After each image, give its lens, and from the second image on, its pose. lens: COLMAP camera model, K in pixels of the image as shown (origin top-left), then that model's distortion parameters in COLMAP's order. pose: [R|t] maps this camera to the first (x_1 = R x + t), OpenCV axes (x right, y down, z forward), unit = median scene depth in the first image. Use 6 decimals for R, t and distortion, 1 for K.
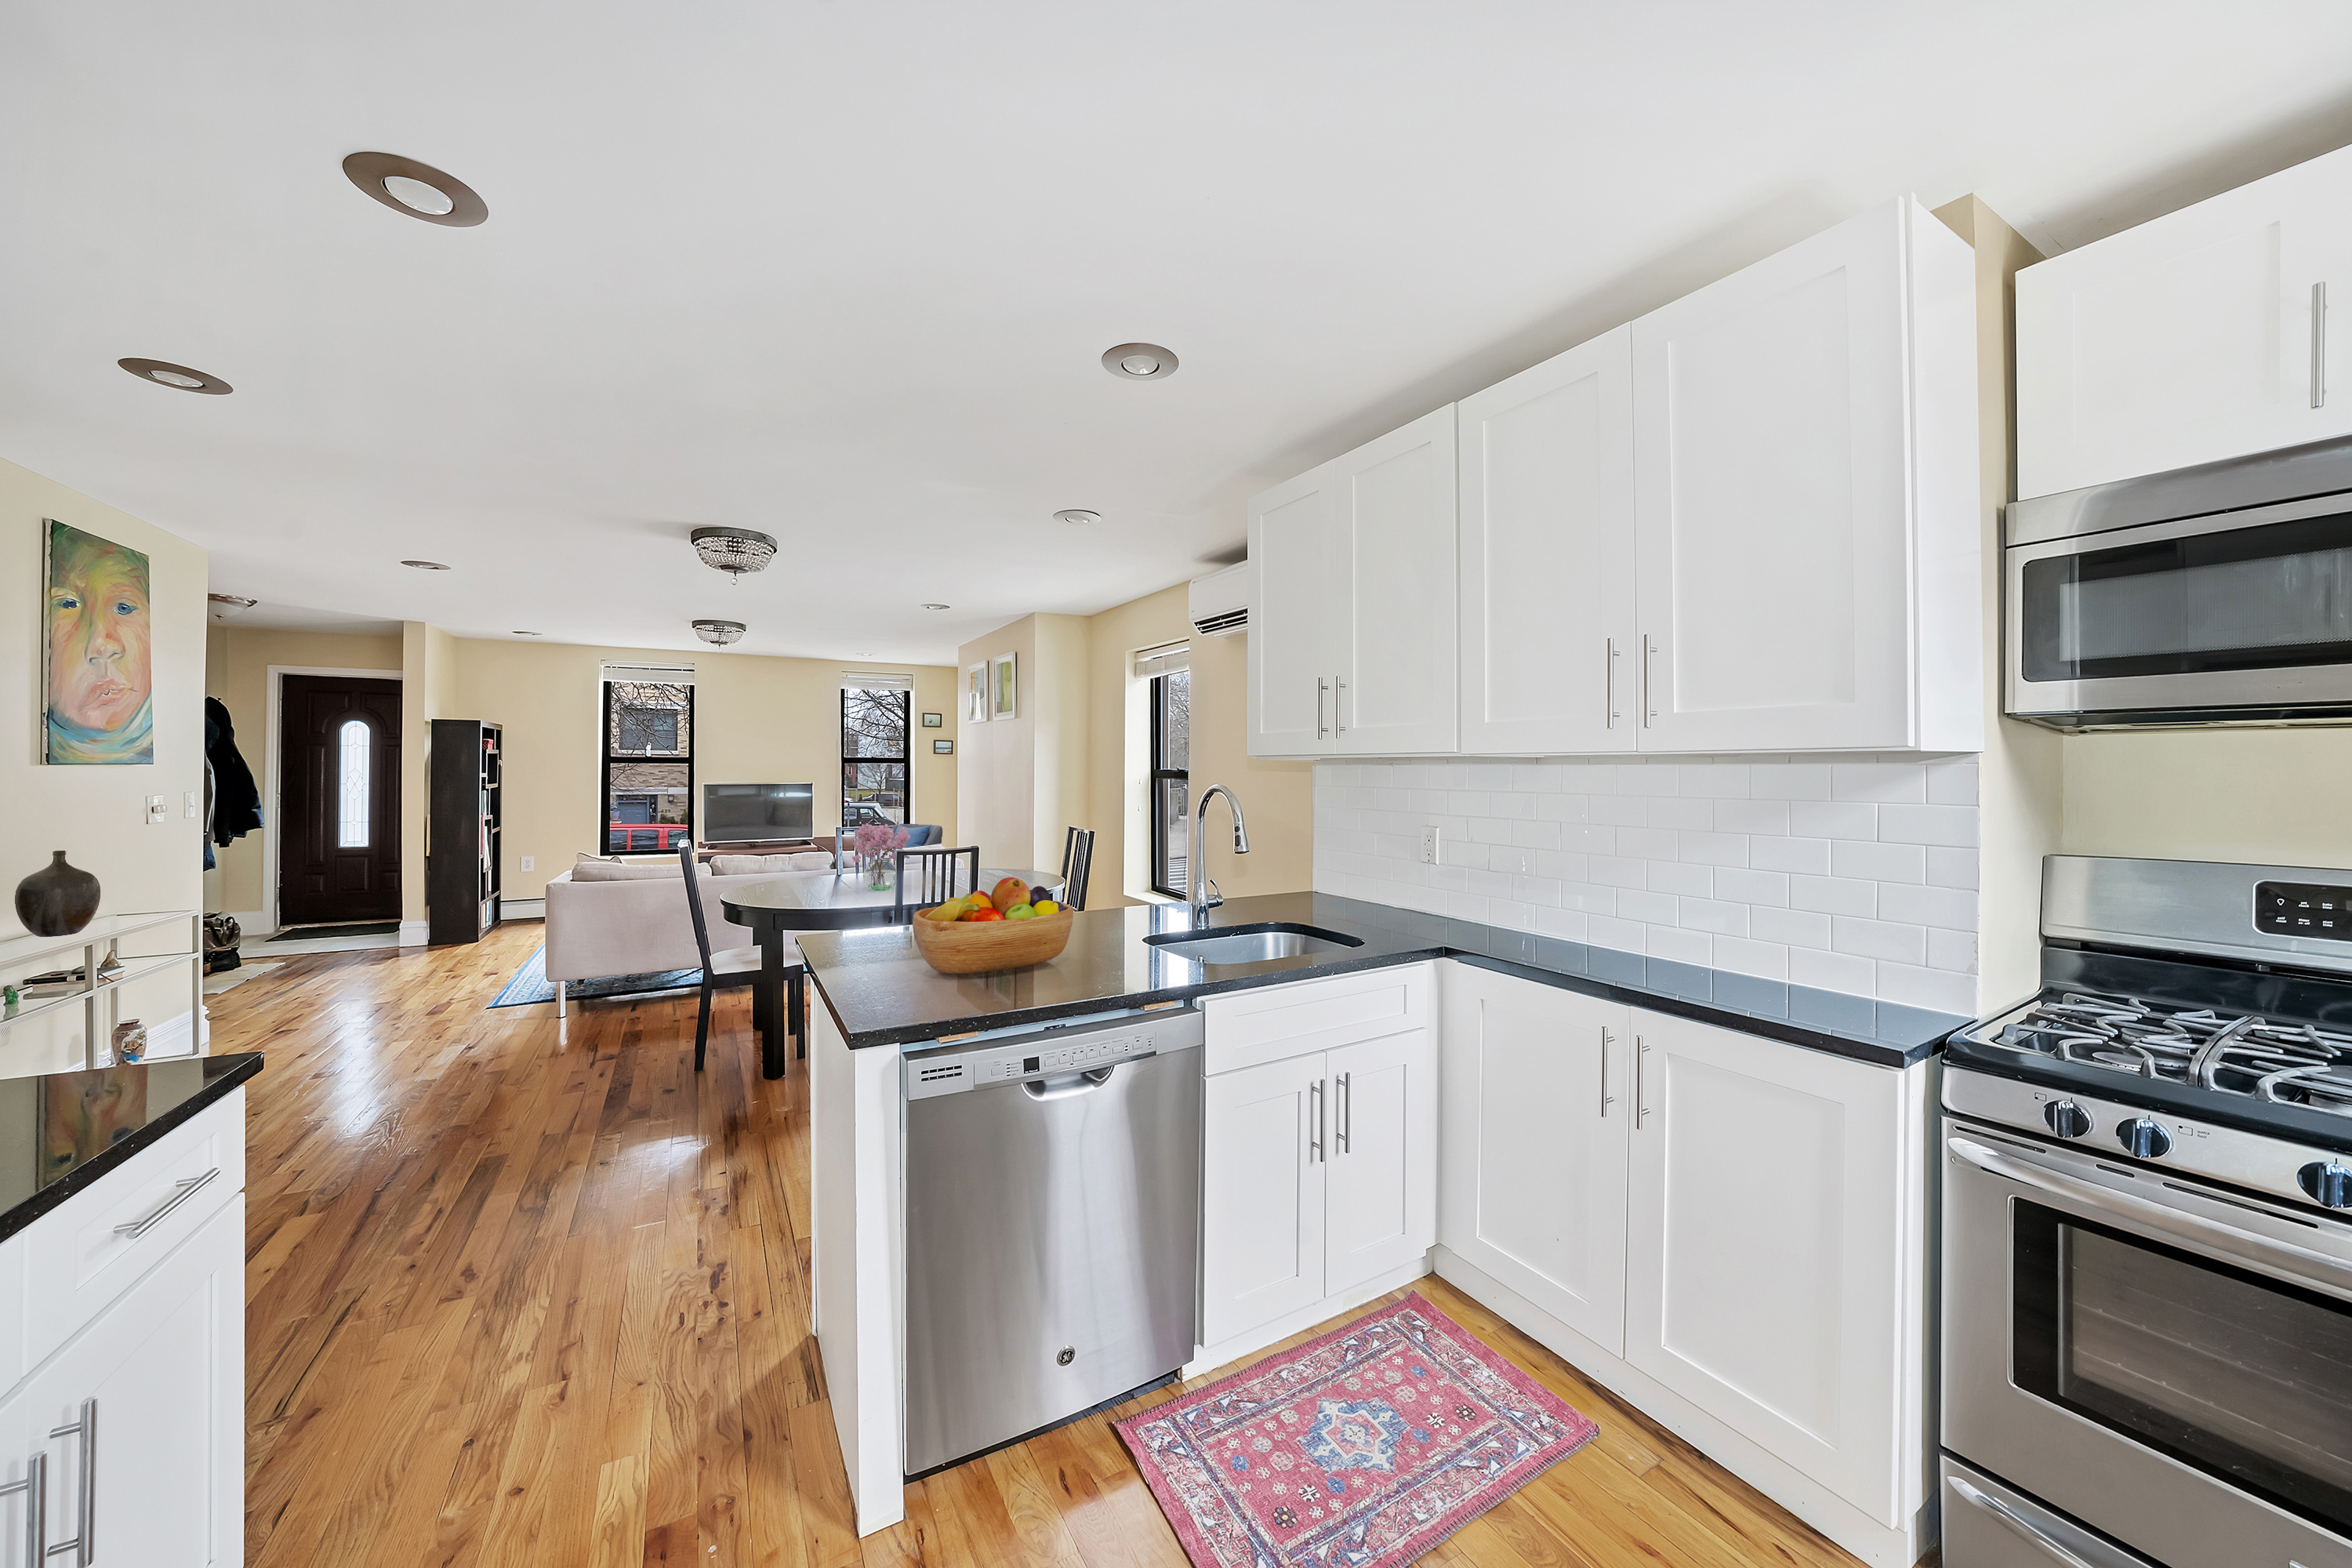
lens RADIAL K [[802.7, 0, 1173.1], [0, 802.7, 774.6], [0, 0, 1]] dist [-0.015350, 0.000104]
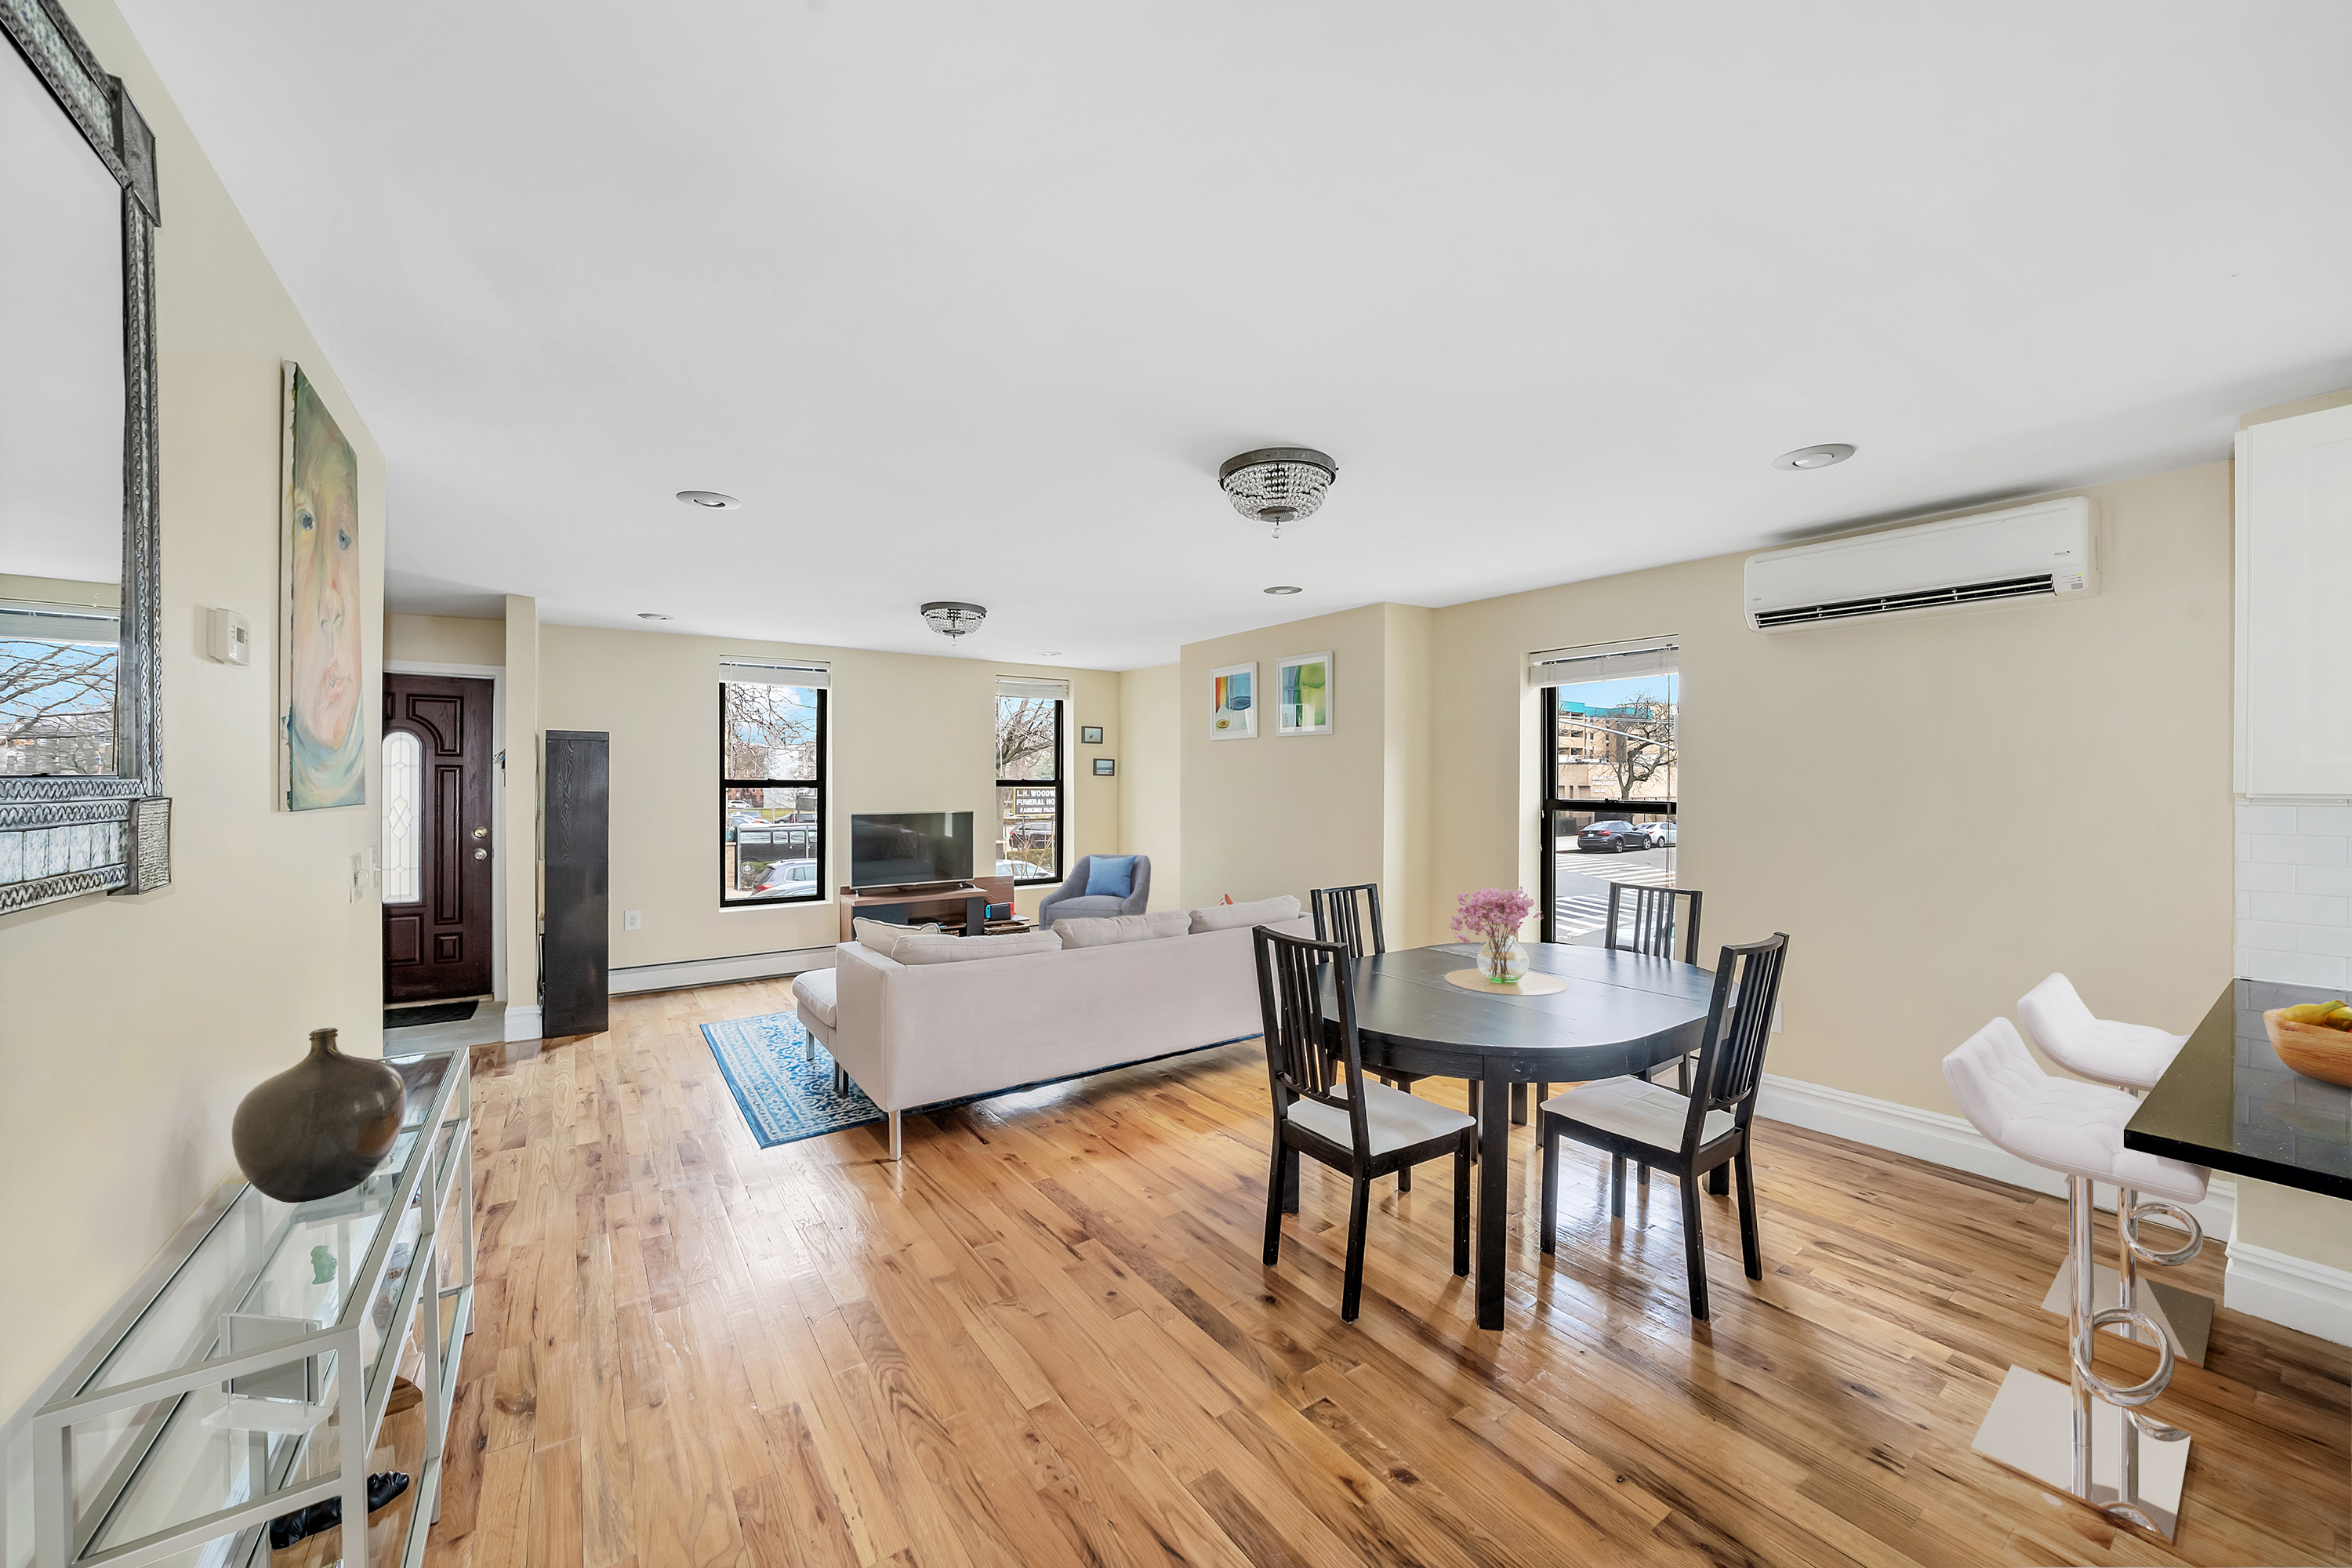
lens RADIAL K [[844.3, 0, 1176.0], [0, 844.3, 784.0], [0, 0, 1]] dist [0.000911, -0.000012]
pose [[0.995504, 0.001067, 0.094712, -0.424192], [-0.000166, 0.999955, -0.009522, -0.012734], [-0.094717, 0.009463, 0.995459, 0.168138]]
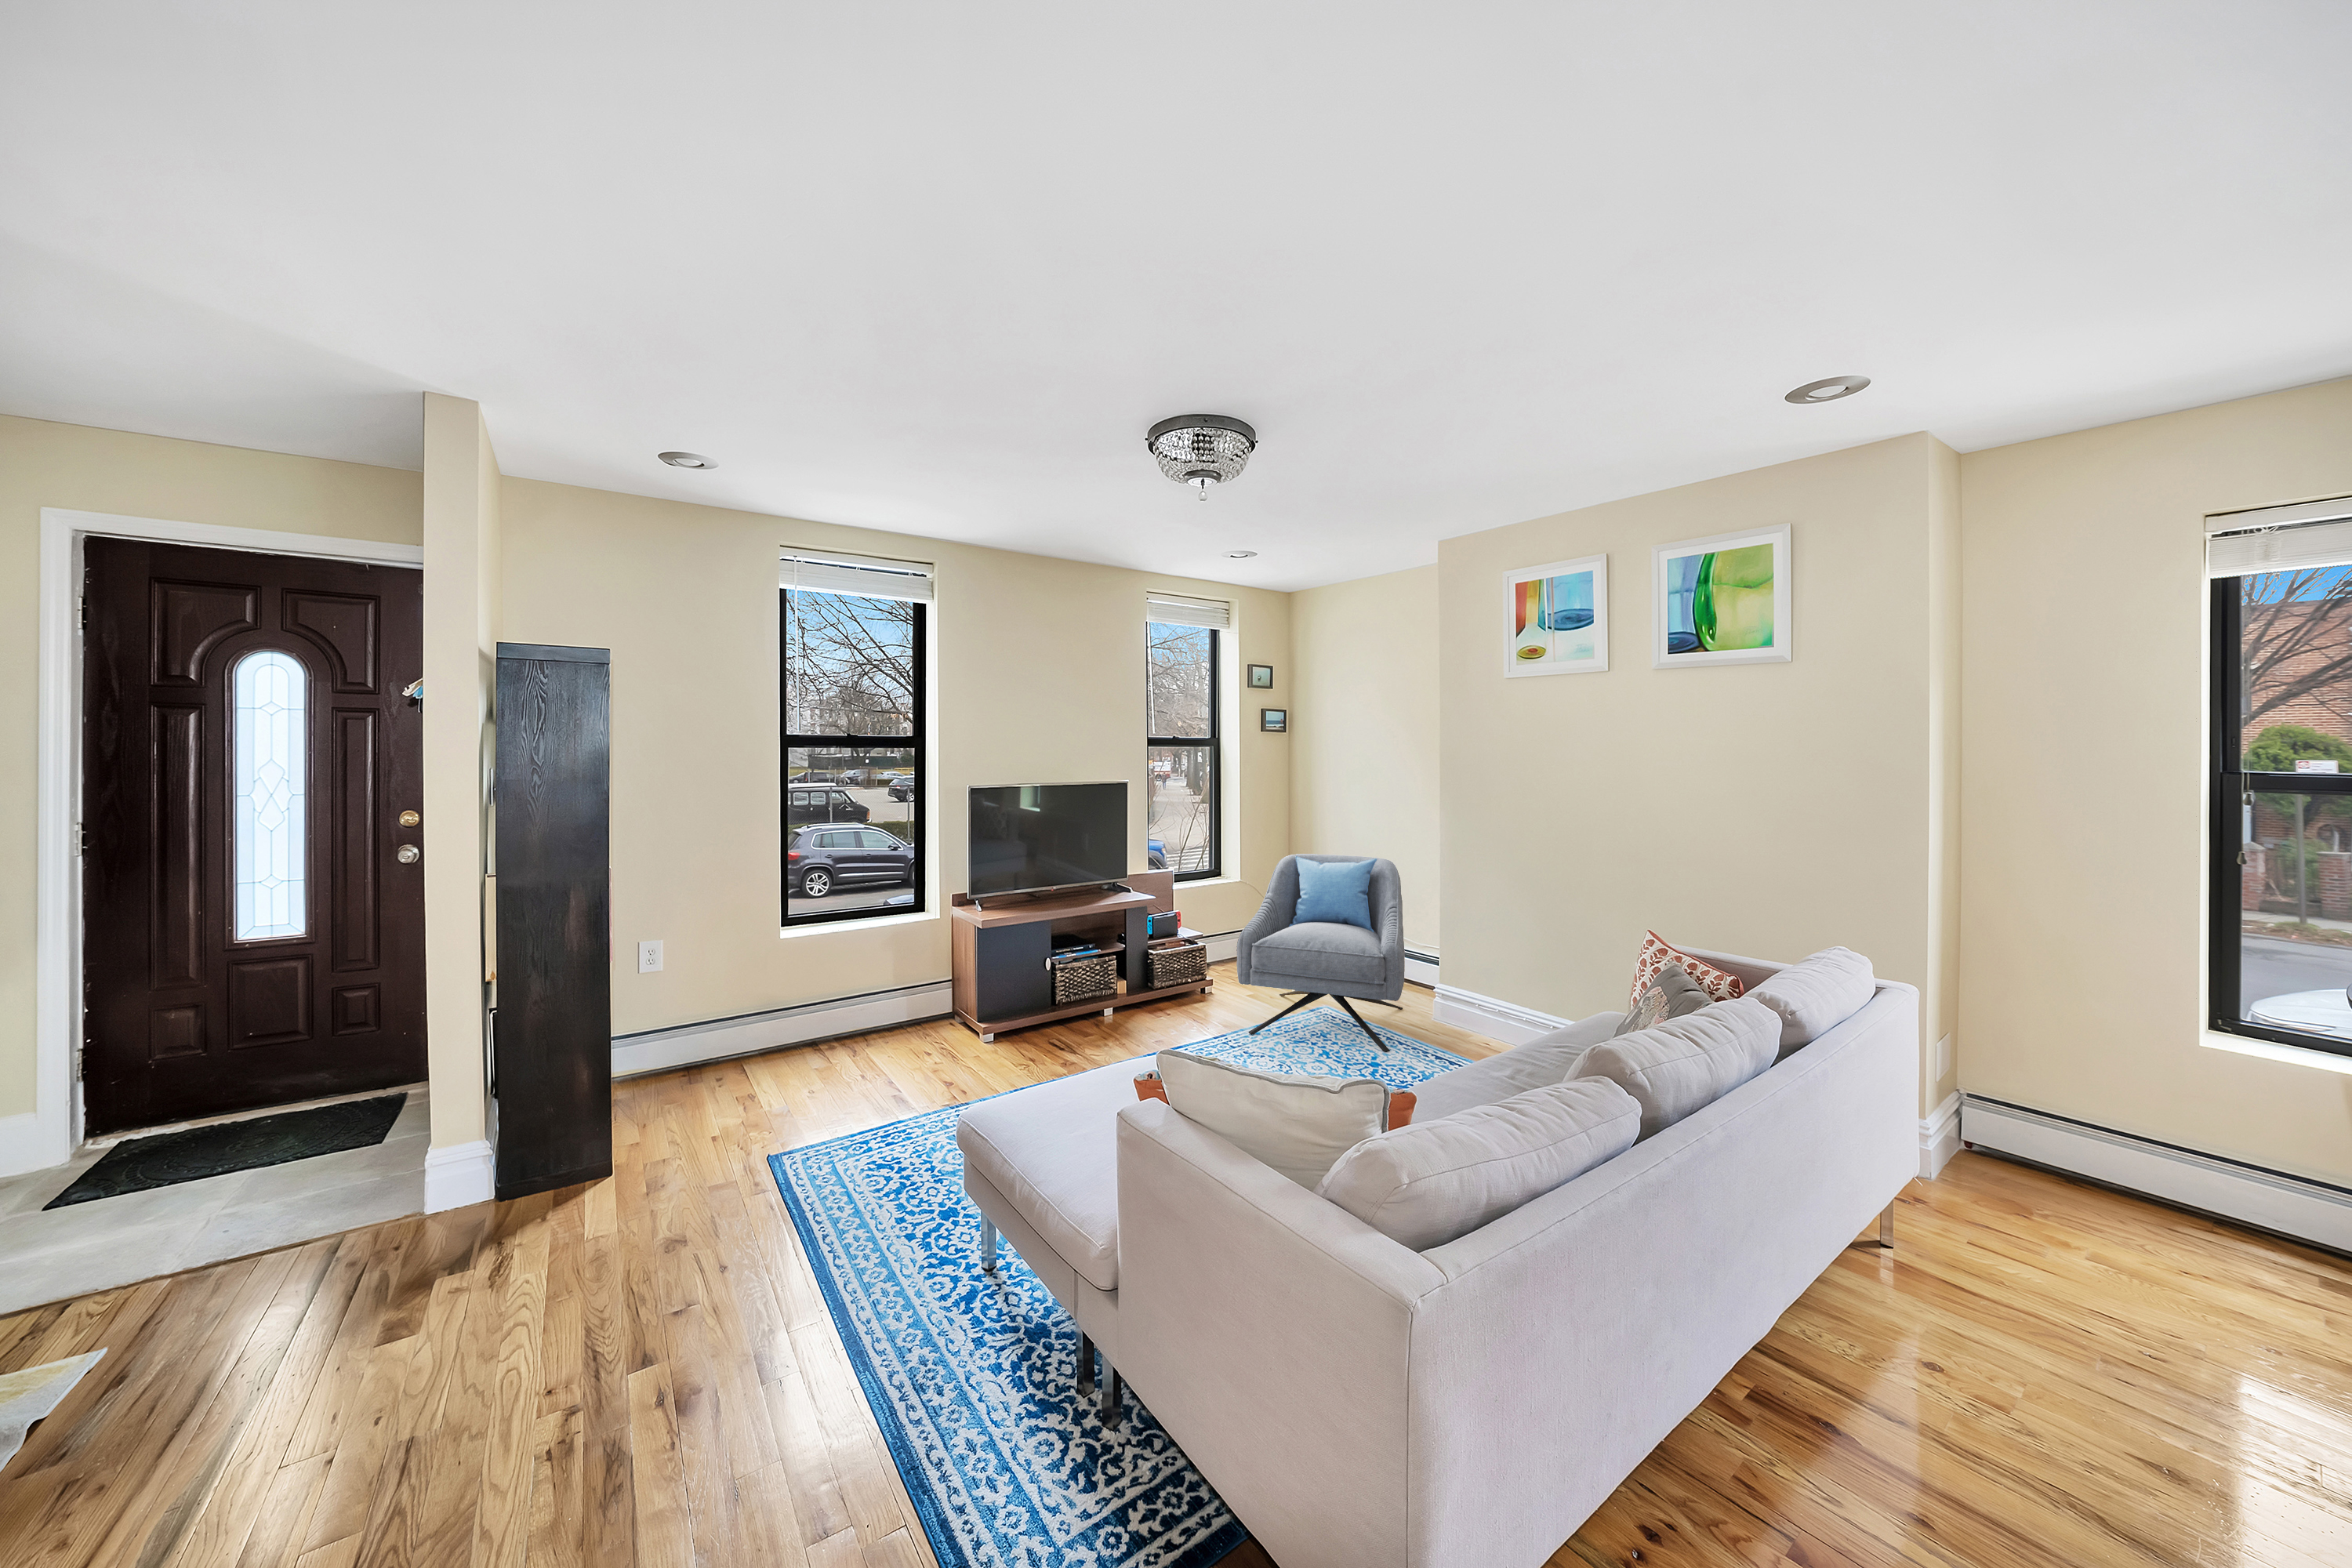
lens RADIAL K [[814.6, 0, 1143.1], [0, 814.6, 751.0], [0, 0, 1]] dist [-0.006907, 0.000107]
pose [[0.997283, 0.003180, 0.073600, -0.623228], [-0.003210, 0.999995, 0.000293, -0.015715], [-0.073599, -0.000528, 0.997288, 0.546646]]
